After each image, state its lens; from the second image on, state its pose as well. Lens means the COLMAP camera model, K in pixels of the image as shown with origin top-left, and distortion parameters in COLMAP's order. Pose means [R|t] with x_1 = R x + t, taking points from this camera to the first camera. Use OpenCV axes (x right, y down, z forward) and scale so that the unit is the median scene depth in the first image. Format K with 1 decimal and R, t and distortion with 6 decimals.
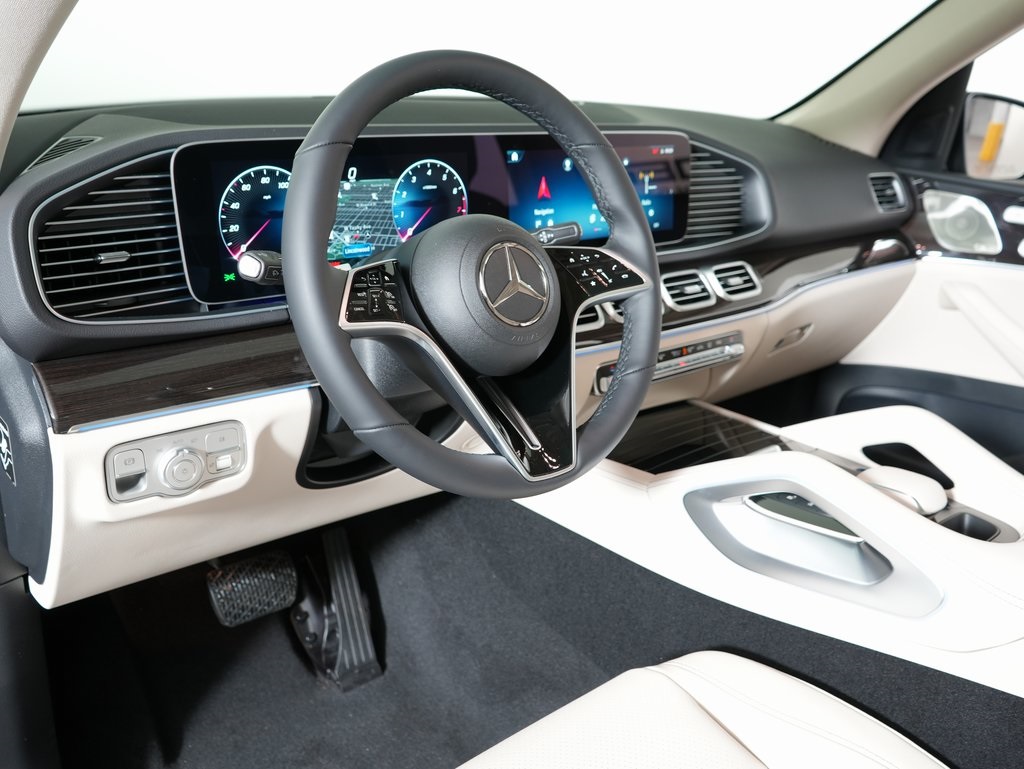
lens RADIAL K [[835.0, 0, 512.3], [0, 835.0, 385.9], [0, 0, 1]] dist [-0.049573, -0.003606]
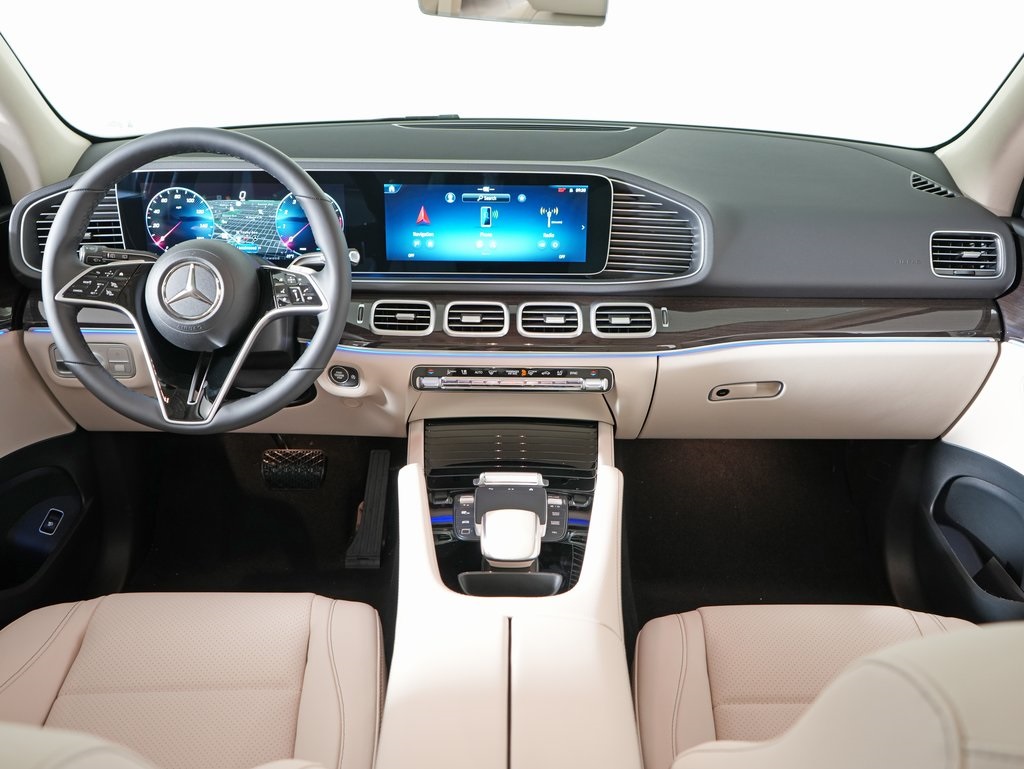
lens RADIAL K [[835.0, 0, 512.2], [0, 835.0, 384.2], [0, 0, 1]] dist [-0.049573, -0.003606]
pose [[0.802942, 0.228579, -0.550487, 1.010079], [-0.200866, 0.973292, 0.111157, -0.182969], [0.561192, 0.021321, 0.827411, 0.076708]]
